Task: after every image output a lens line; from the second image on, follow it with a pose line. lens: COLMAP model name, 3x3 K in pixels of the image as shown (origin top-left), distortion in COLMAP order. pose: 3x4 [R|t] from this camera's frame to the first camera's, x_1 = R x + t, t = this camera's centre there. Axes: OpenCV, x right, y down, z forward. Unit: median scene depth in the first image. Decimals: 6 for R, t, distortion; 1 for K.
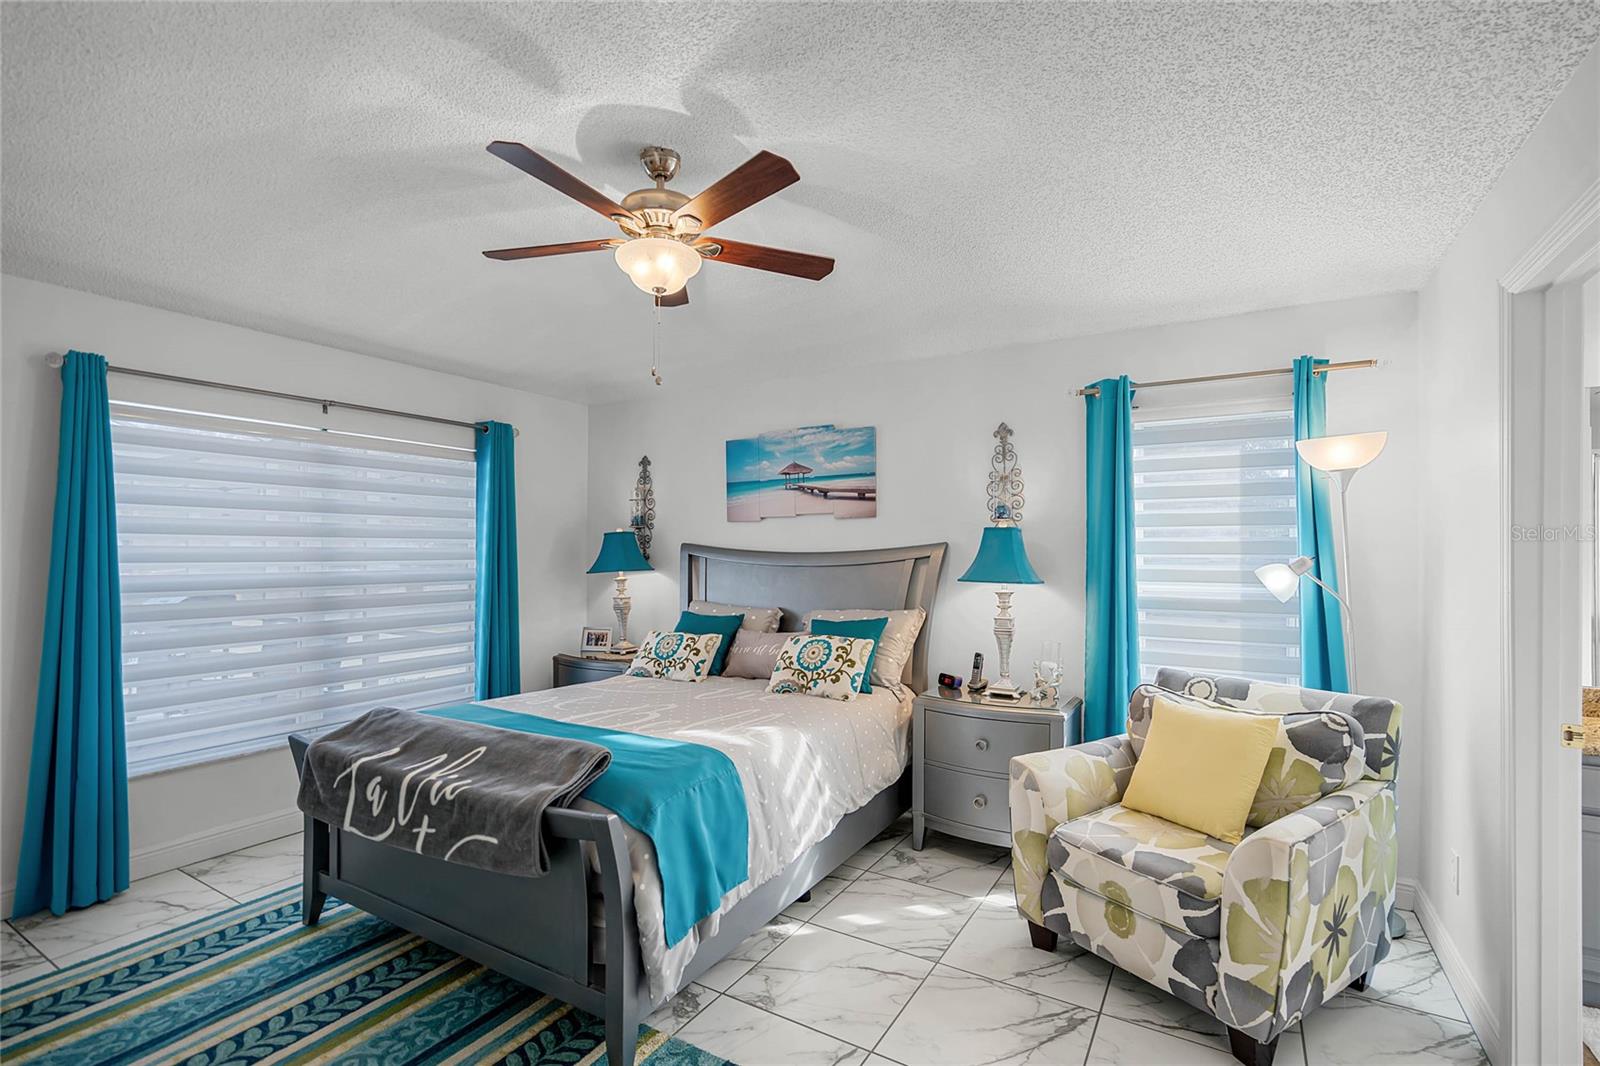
lens RADIAL K [[726.8, 0, 803.8], [0, 726.8, 539.7], [0, 0, 1]] dist [-0.005318, 0.004619]
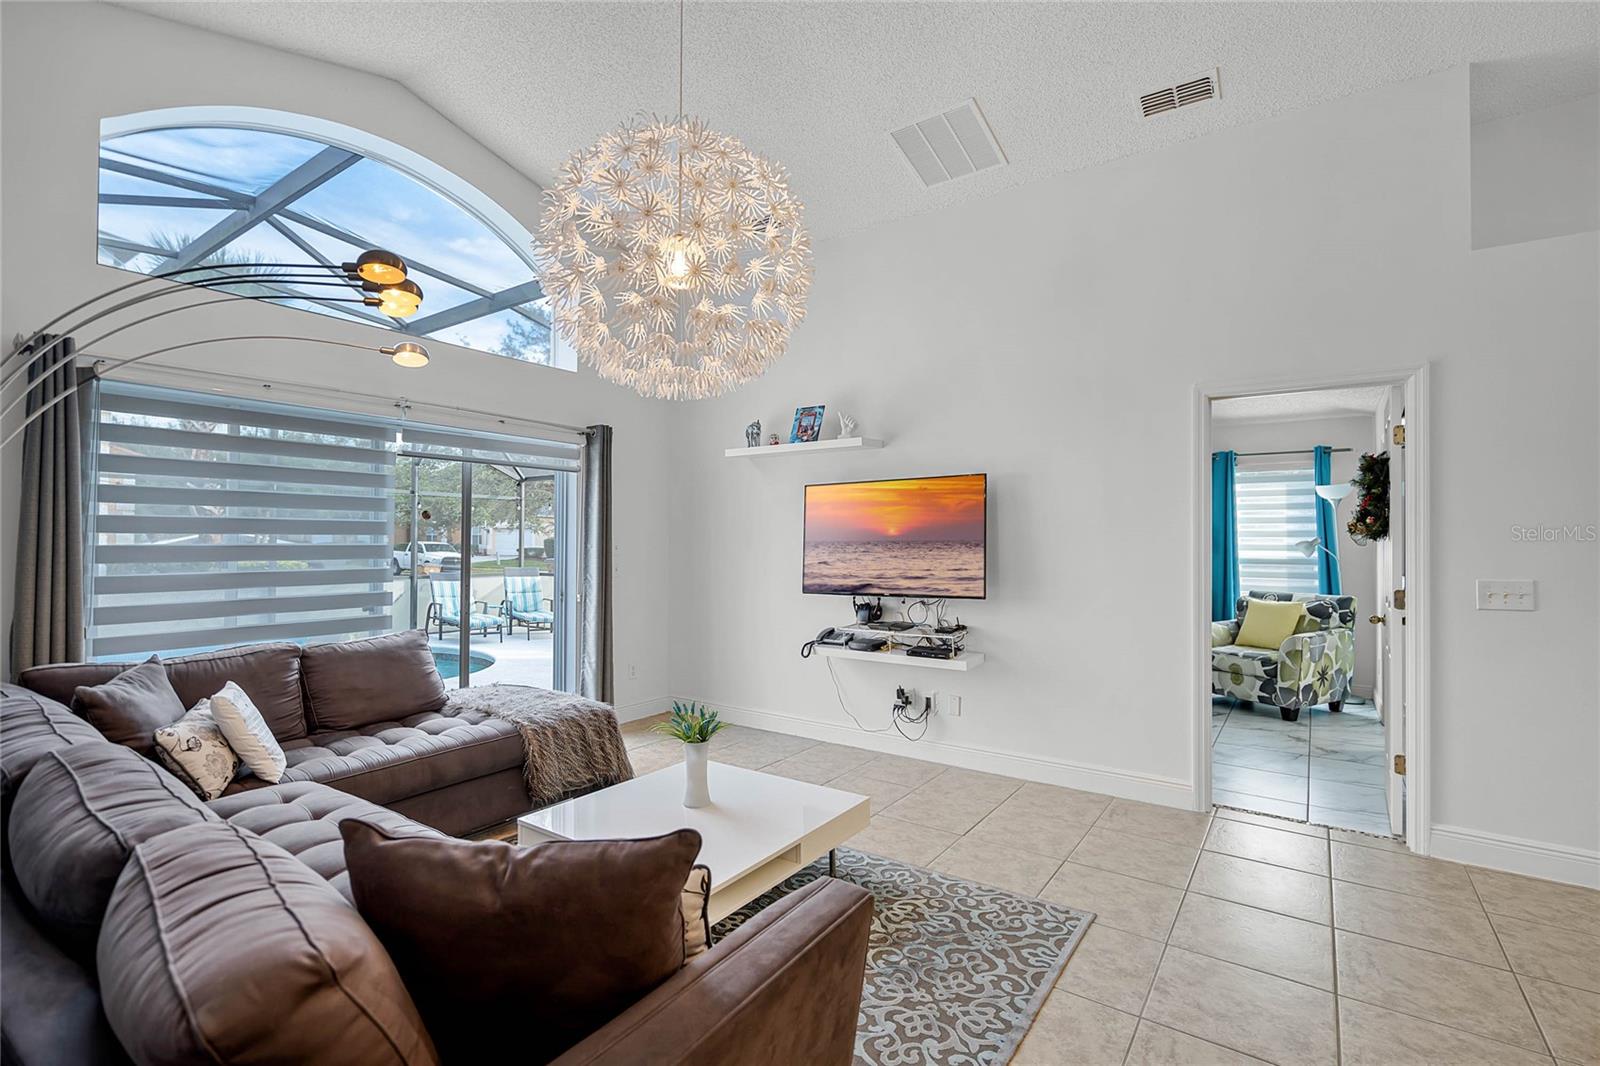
lens RADIAL K [[726.8, 0, 795.7], [0, 726.8, 528.3], [0, 0, 1]] dist [-0.005318, 0.004619]
pose [[0.996531, -0.000230, -0.083216, -0.878947], [0.000473, 0.999996, 0.002907, -0.016229], [0.083215, -0.002936, 0.996527, -1.635560]]
